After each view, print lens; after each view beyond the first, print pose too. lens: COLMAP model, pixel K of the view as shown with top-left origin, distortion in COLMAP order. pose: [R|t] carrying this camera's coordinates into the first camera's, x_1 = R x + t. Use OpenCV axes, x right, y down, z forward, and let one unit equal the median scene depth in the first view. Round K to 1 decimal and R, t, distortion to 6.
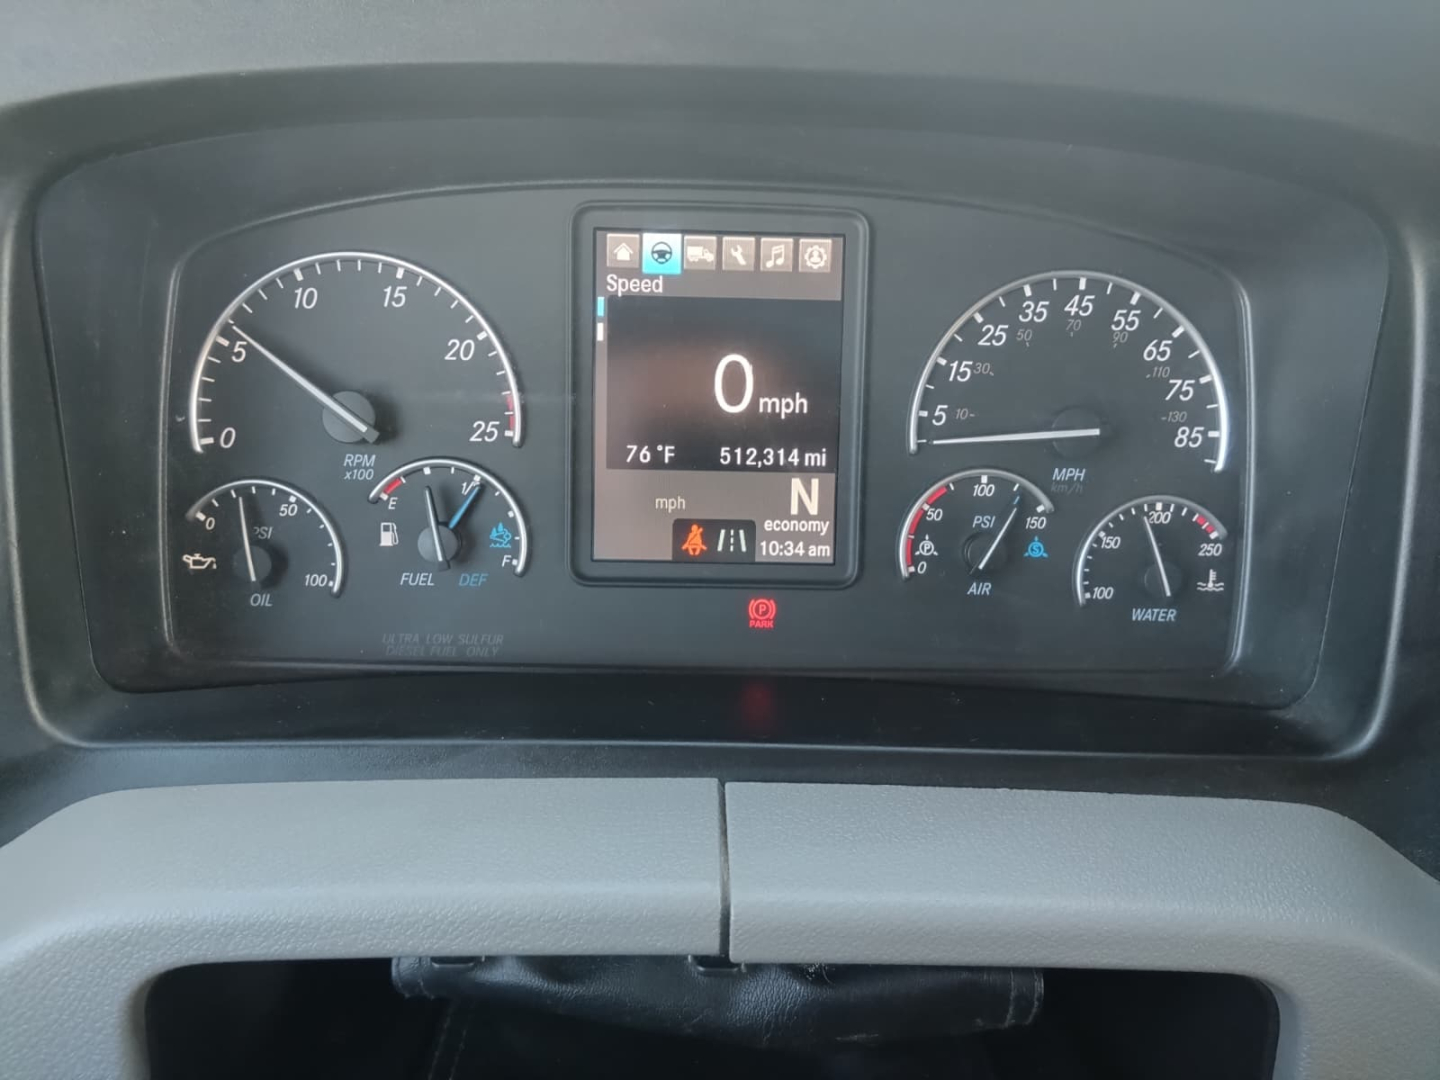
lens RADIAL K [[1125.8, 0, 694.6], [0, 1125.8, 548.6], [0, 0, 1]] dist [-0.008370, -0.031267]
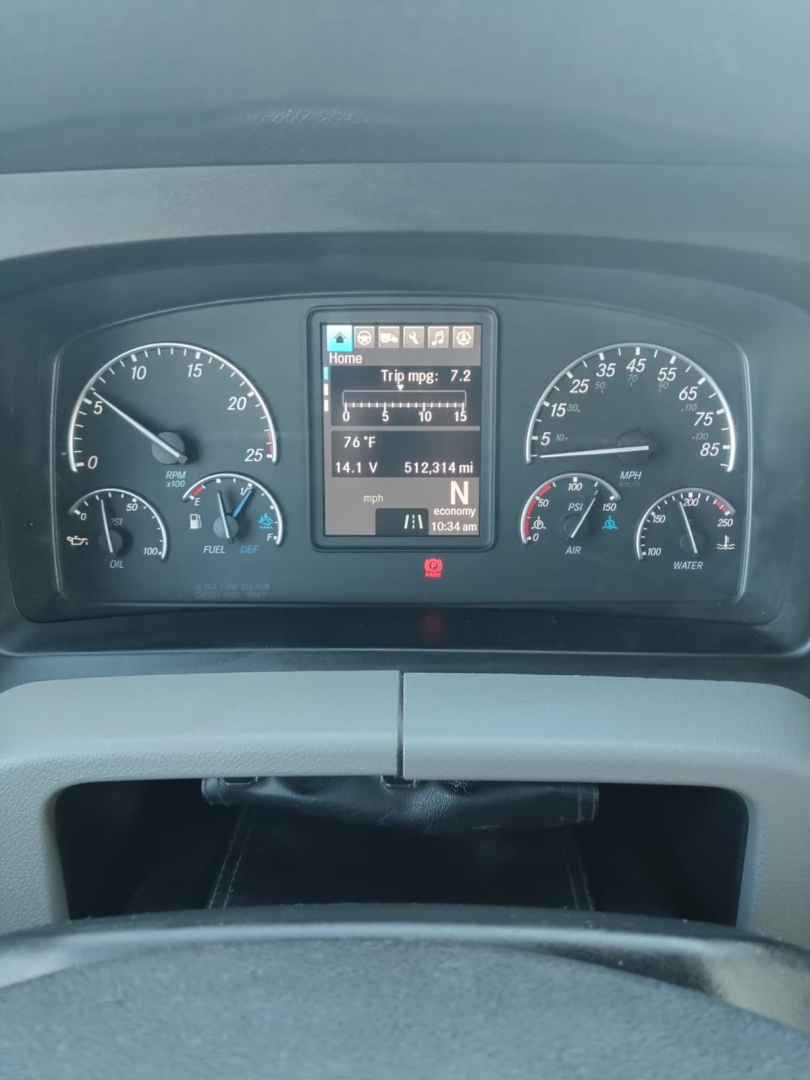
lens RADIAL K [[844.4, 0, 403.5], [0, 844.4, 549.8], [0, 0, 1]] dist [-0.008370, -0.031267]
pose [[0.999236, -0.015104, -0.036045, 0.064043], [0.016421, 0.999198, 0.036517, -0.011741], [0.035464, -0.037081, 0.998683, -0.178464]]
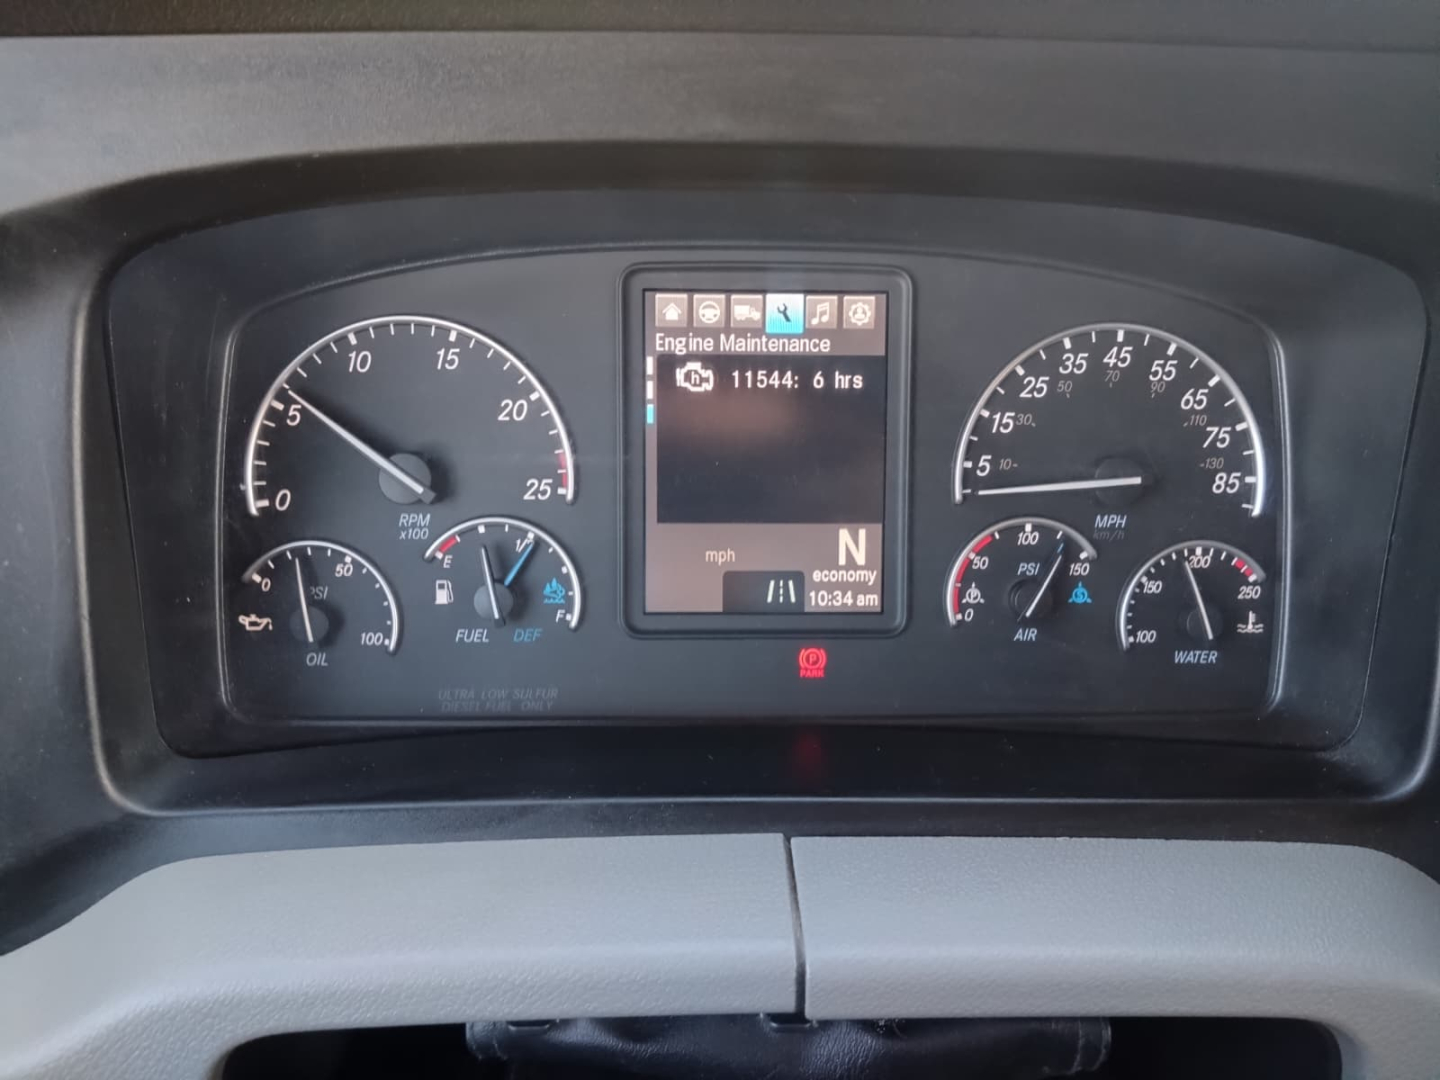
lens RADIAL K [[1125.8, 0, 704.3], [0, 1125.8, 543.5], [0, 0, 1]] dist [-0.008370, -0.031267]
pose [[0.999758, -0.017127, 0.013776, -0.052417], [0.017389, 0.999665, -0.019151, -0.034131], [-0.013443, 0.019385, 0.999722, -0.015504]]
